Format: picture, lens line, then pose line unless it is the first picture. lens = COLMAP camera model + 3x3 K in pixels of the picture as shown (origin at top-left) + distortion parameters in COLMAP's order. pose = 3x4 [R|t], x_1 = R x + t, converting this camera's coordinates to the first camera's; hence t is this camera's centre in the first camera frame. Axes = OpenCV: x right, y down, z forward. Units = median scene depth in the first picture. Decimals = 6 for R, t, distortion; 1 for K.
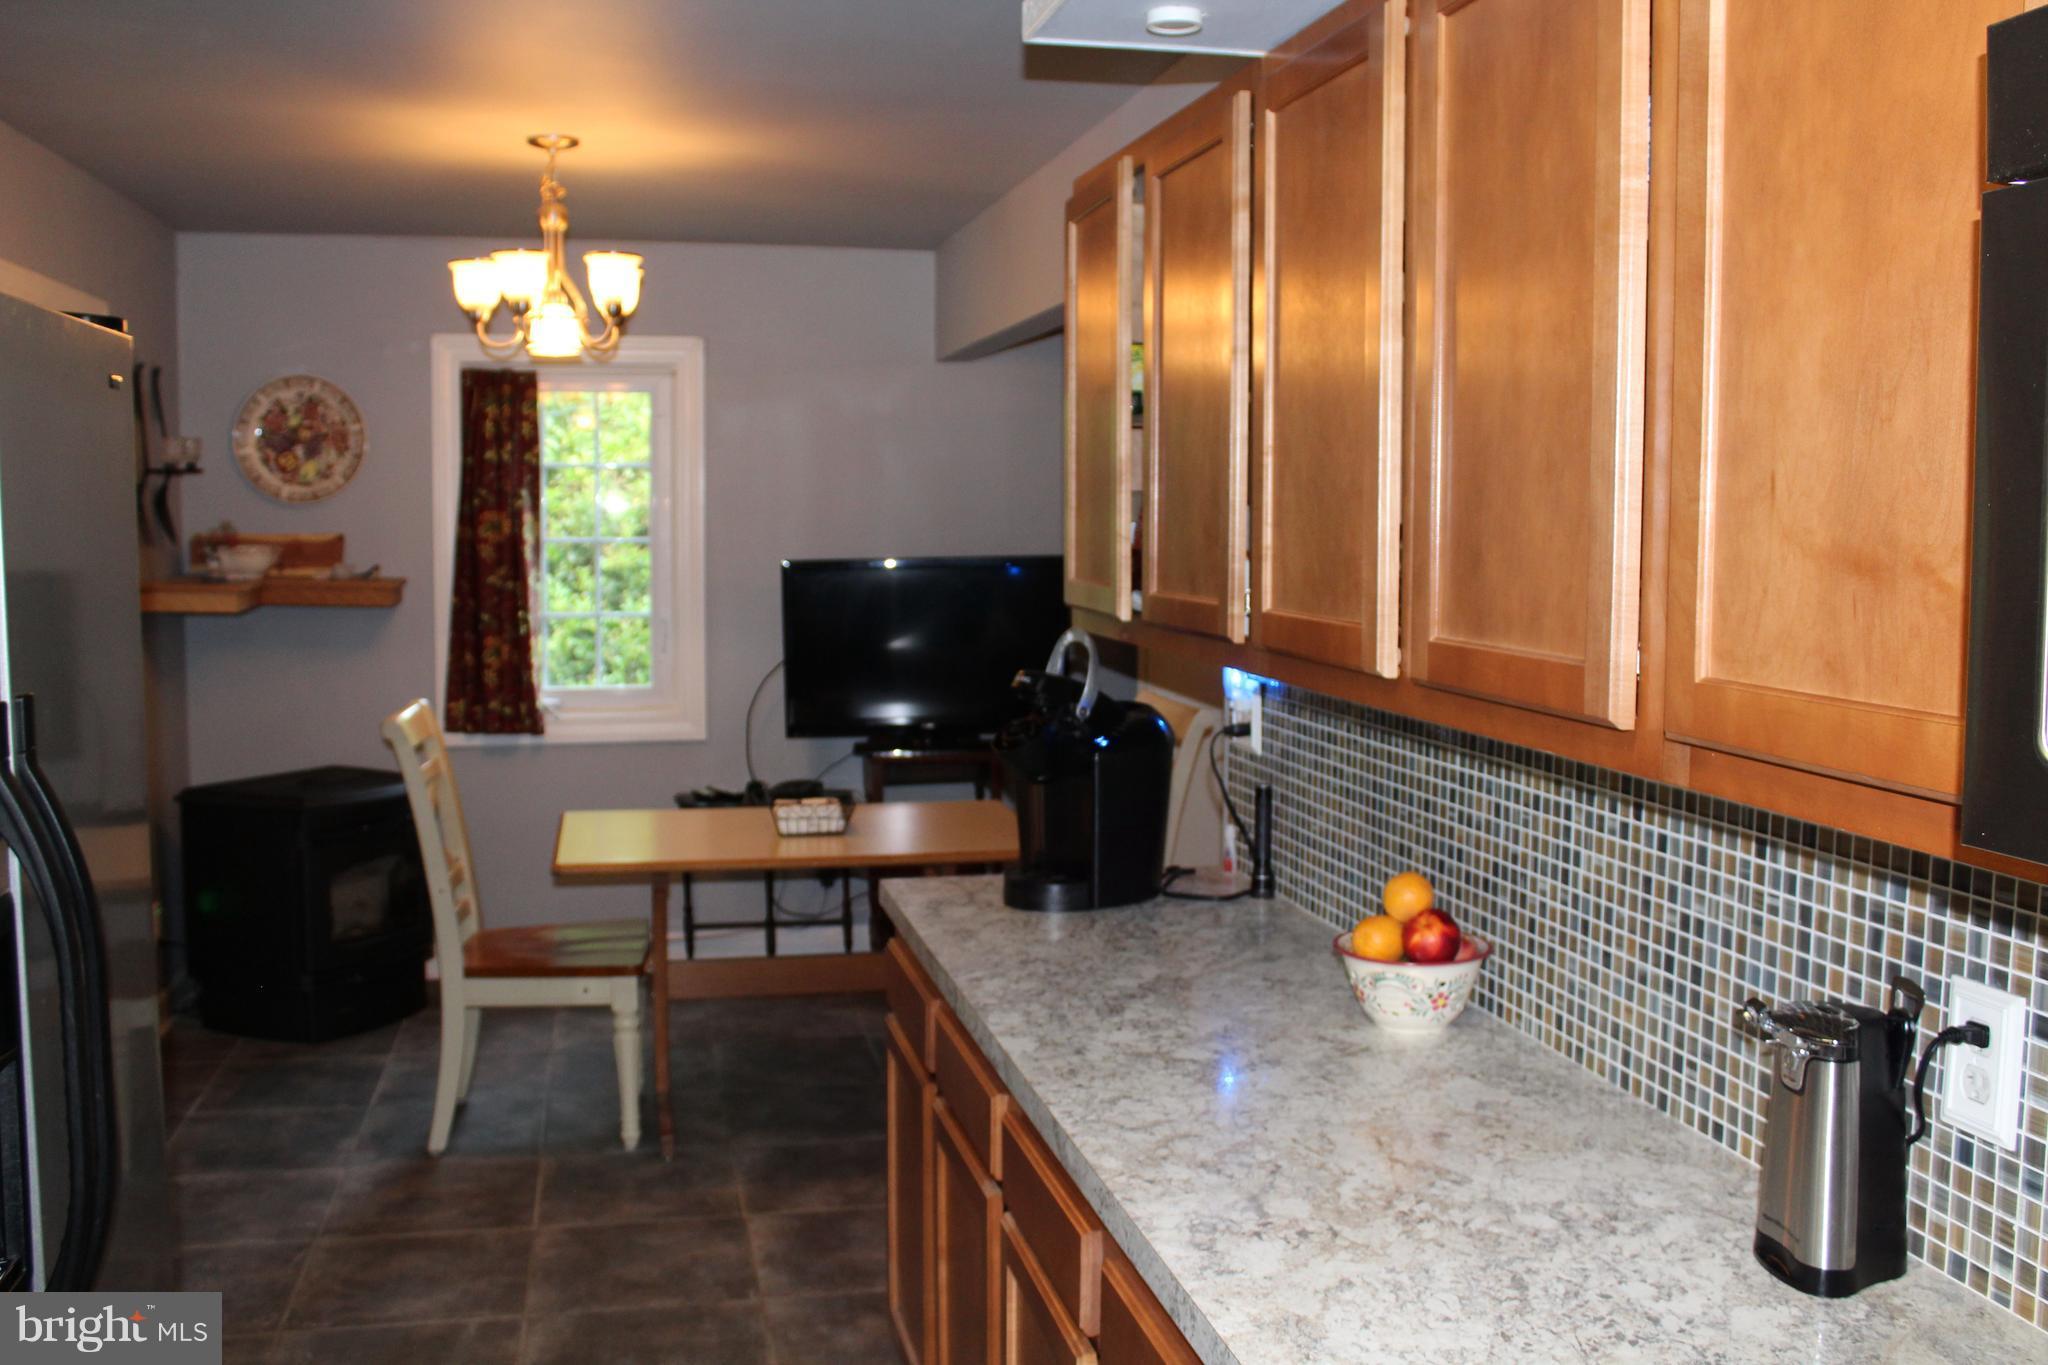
lens RADIAL K [[1859.7, 0, 1017.8], [0, 1859.7, 649.8], [0, 0, 1]] dist [-0.155944, 0.223696]
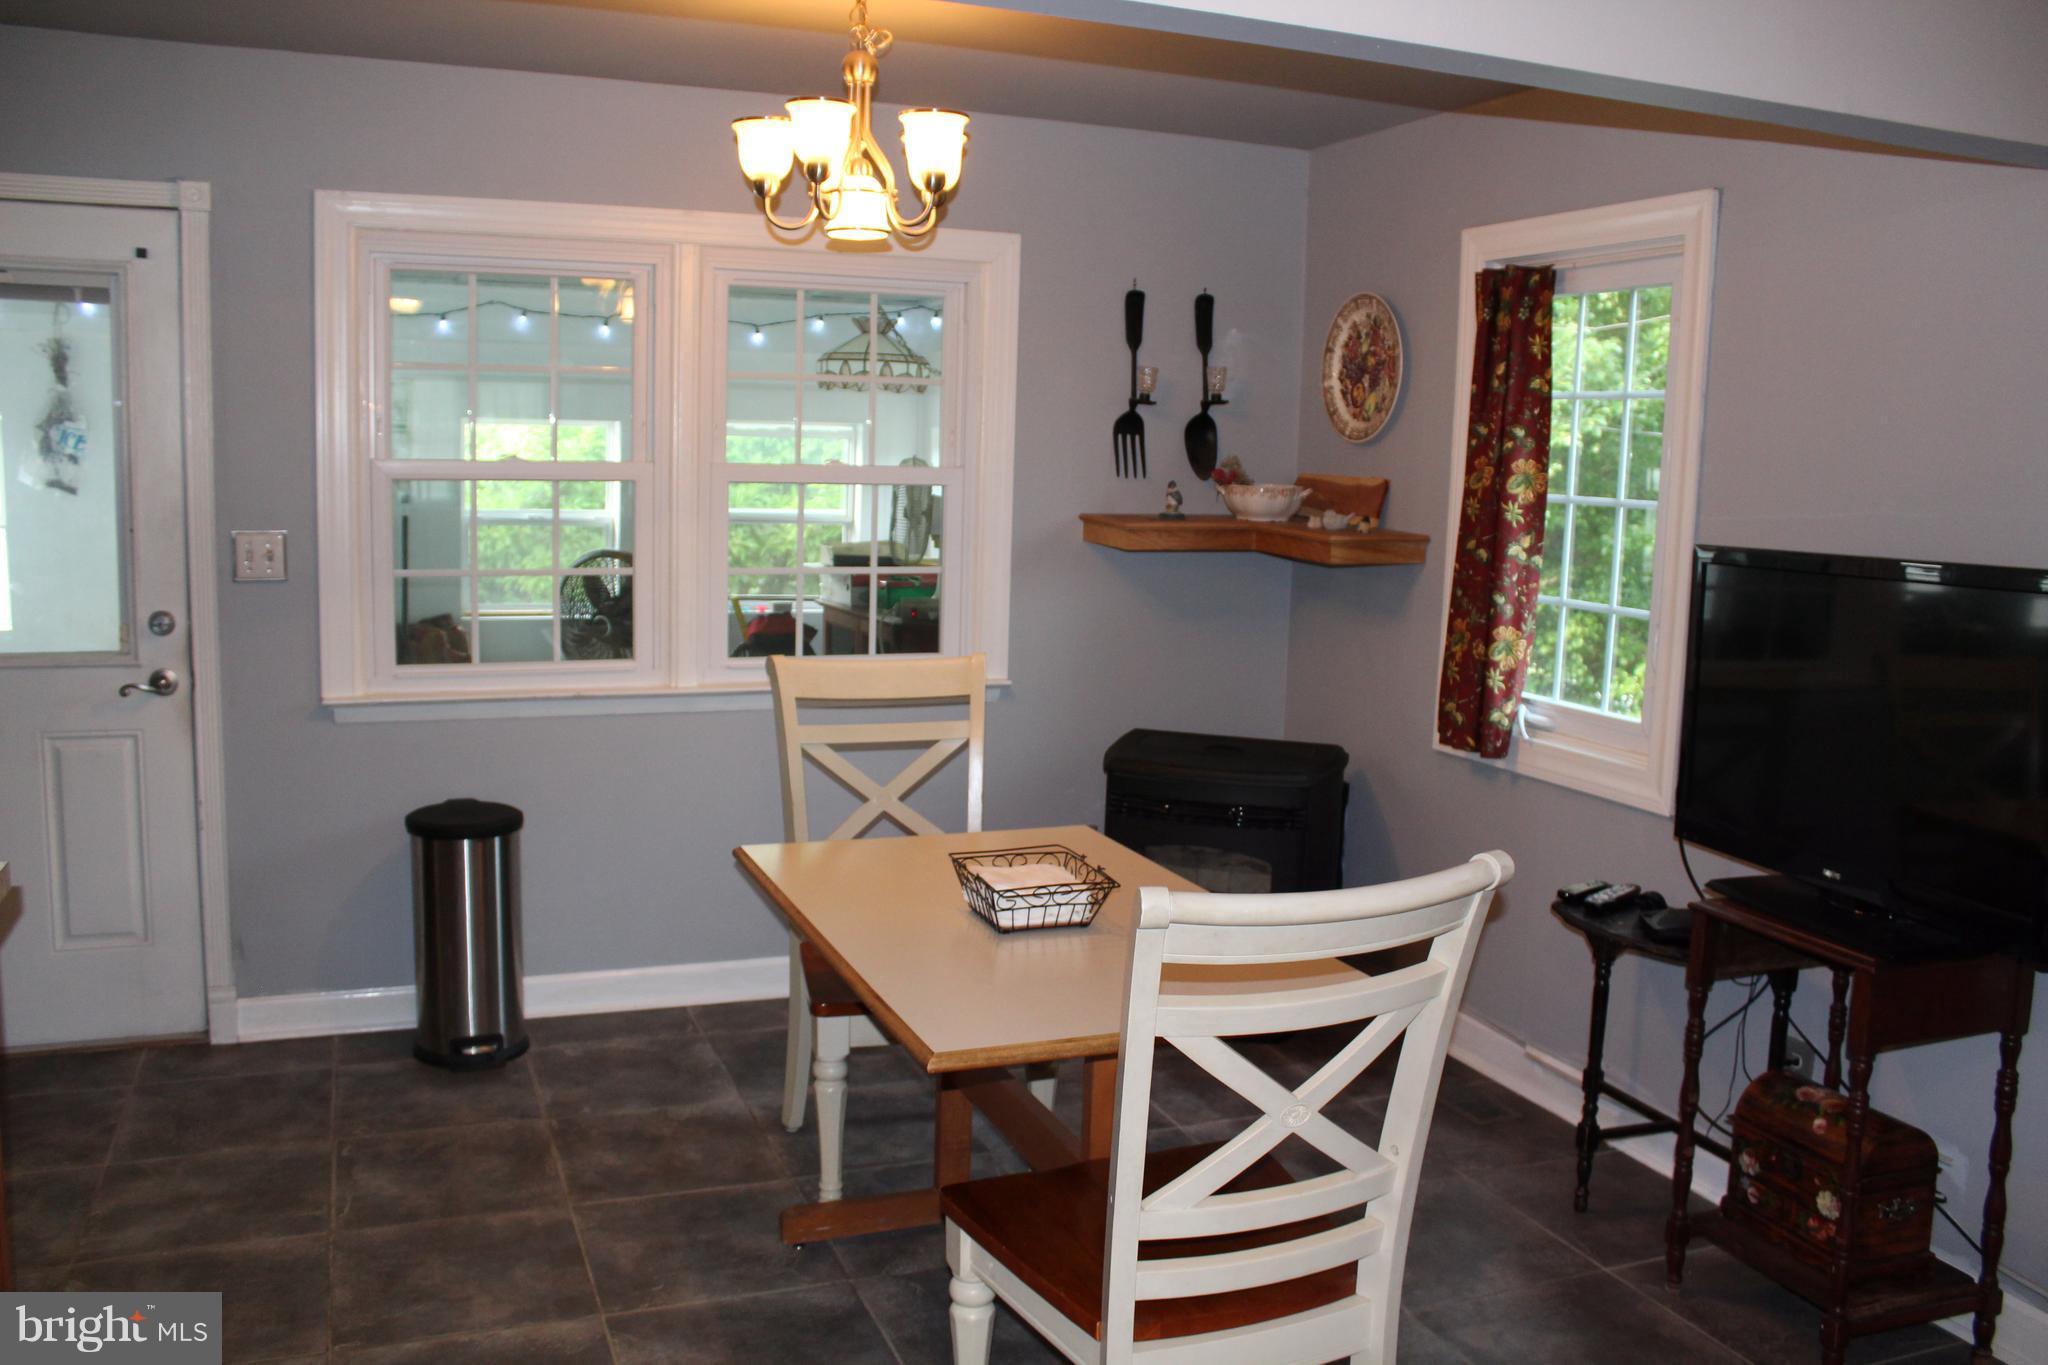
lens RADIAL K [[1687.4, 0, 1024.0], [0, 1687.4, 682.5], [0, 0, 1]] dist [-0.170395, 0.156690]
pose [[0.163346, 0.139273, -0.976689, 0.375887], [-0.101594, 0.987097, 0.123766, -0.049590], [0.981324, 0.079009, 0.175388, 0.716750]]
